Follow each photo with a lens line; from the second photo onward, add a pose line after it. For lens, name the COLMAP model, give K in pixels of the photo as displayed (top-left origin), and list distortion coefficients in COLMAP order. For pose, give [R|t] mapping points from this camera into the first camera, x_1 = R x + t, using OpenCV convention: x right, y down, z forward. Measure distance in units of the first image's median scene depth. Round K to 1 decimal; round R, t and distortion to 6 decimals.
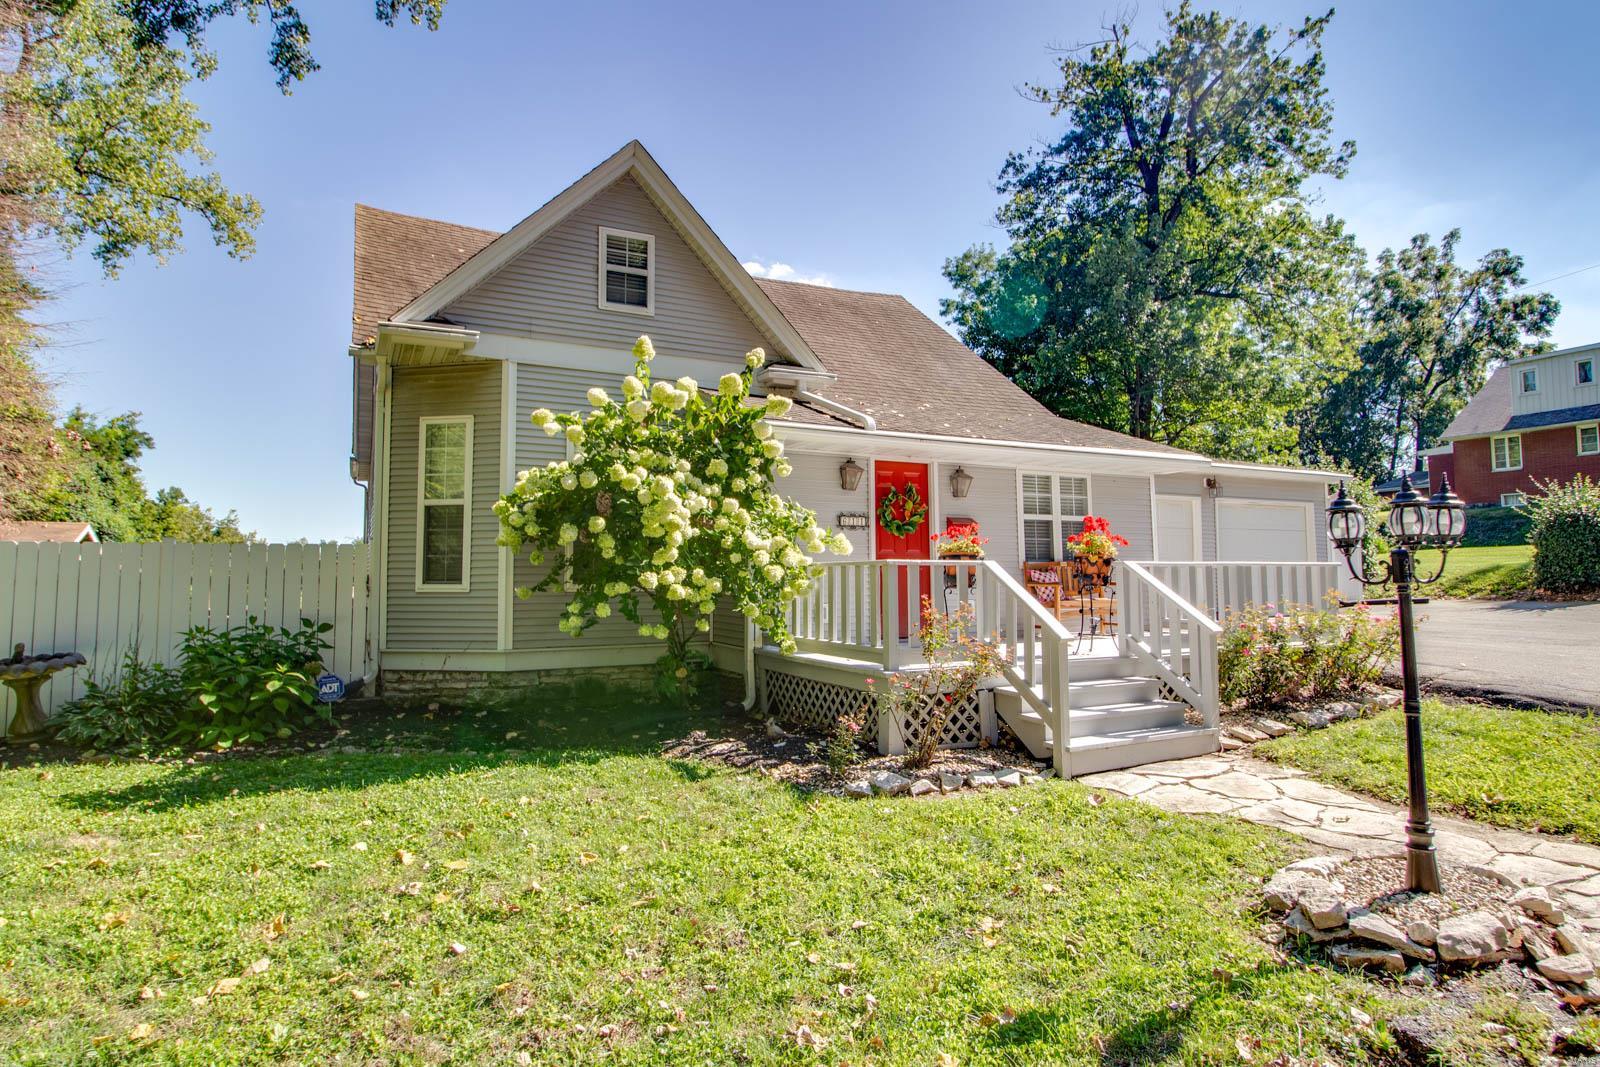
lens RADIAL K [[875.0, 0, 791.8], [0, 875.0, 527.3], [0, 0, 1]] dist [0.007019, -0.003767]
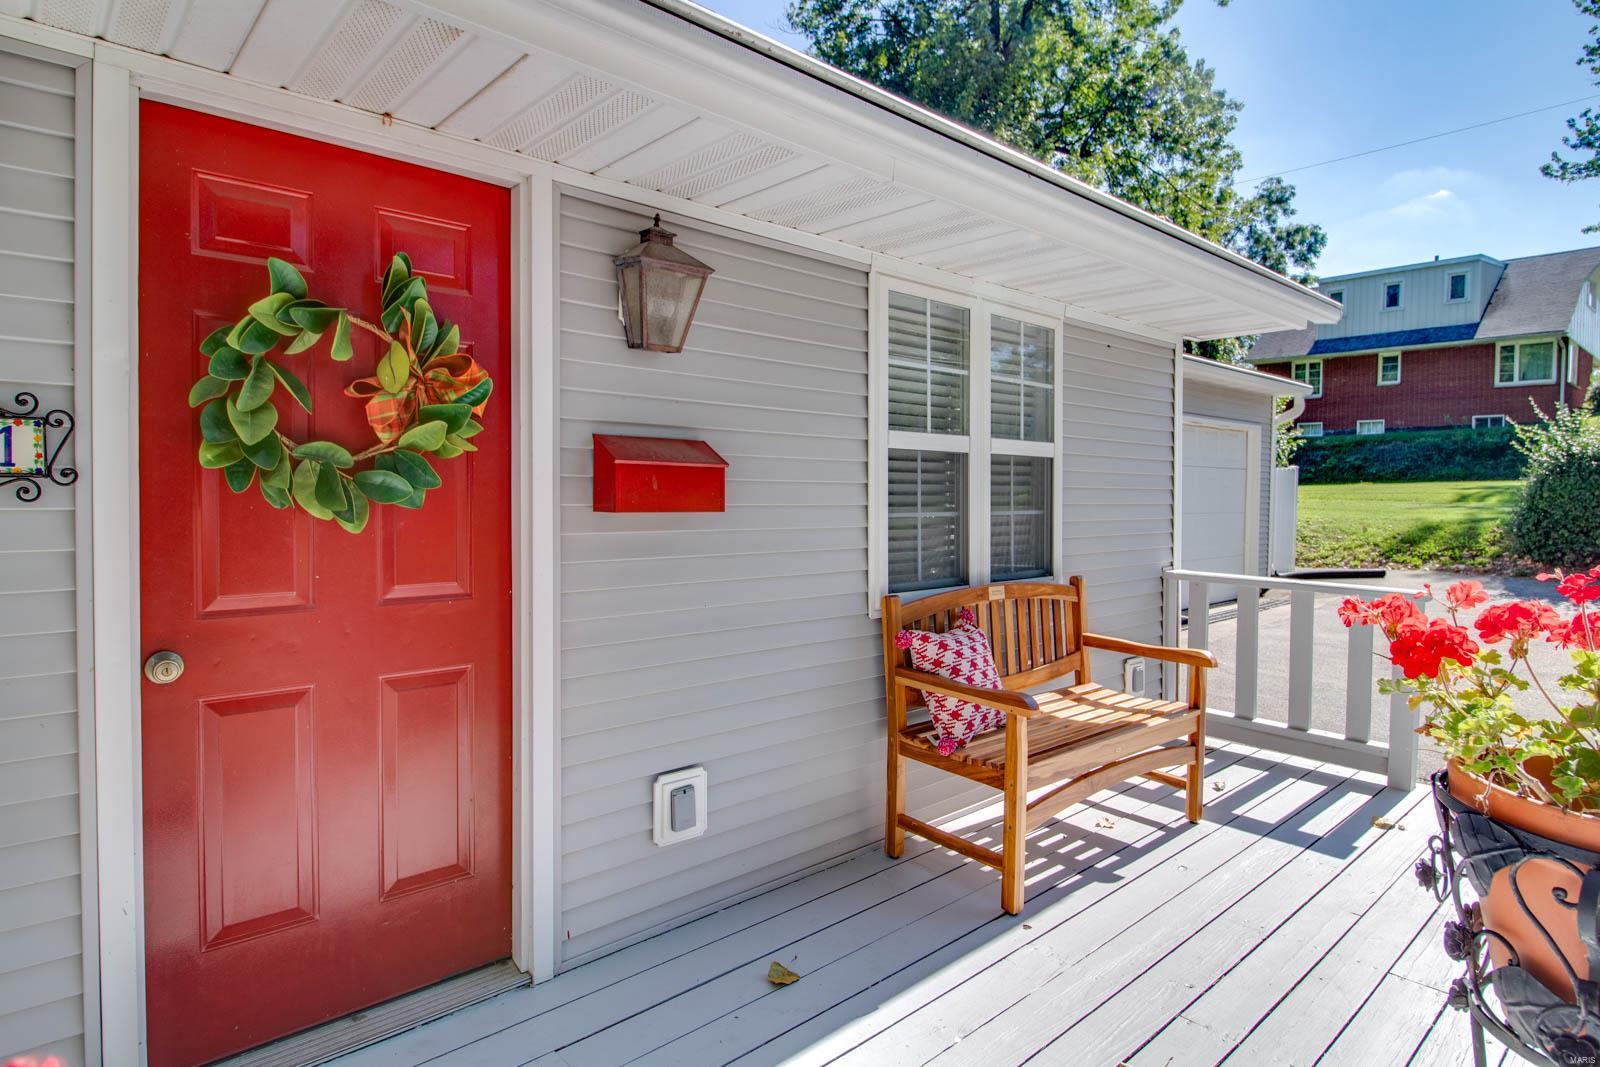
lens RADIAL K [[875.0, 0, 800.8], [0, 875.0, 522.0], [0, 0, 1]] dist [0.007019, -0.003767]
pose [[0.966597, 0.005845, 0.256234, 0.159490], [-0.030599, 0.995221, 0.092728, -0.010529], [-0.254468, -0.097471, 0.962157, 0.711245]]
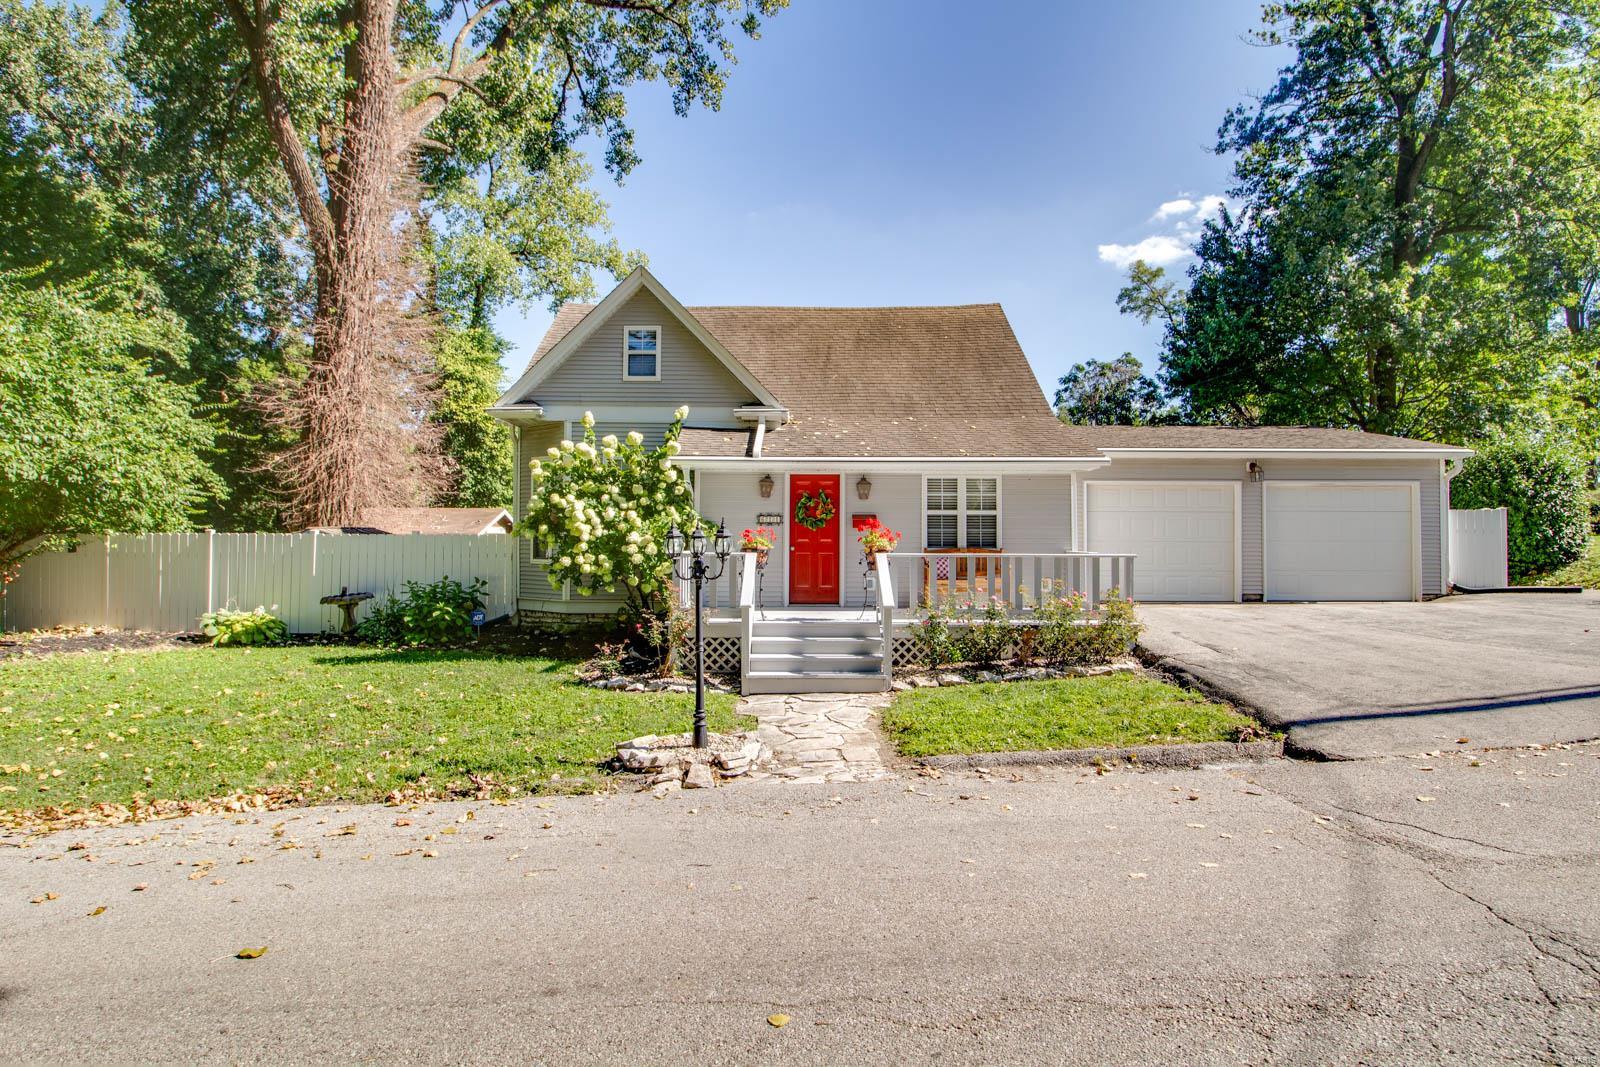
lens RADIAL K [[875.0, 0, 807.6], [0, 875.0, 529.7], [0, 0, 1]] dist [0.007019, -0.003767]
pose [[0.889539, 0.002106, -0.456854, 0.676156], [0.018879, 0.998966, 0.041364, -0.041567], [0.456469, -0.045420, 0.888579, -0.198306]]
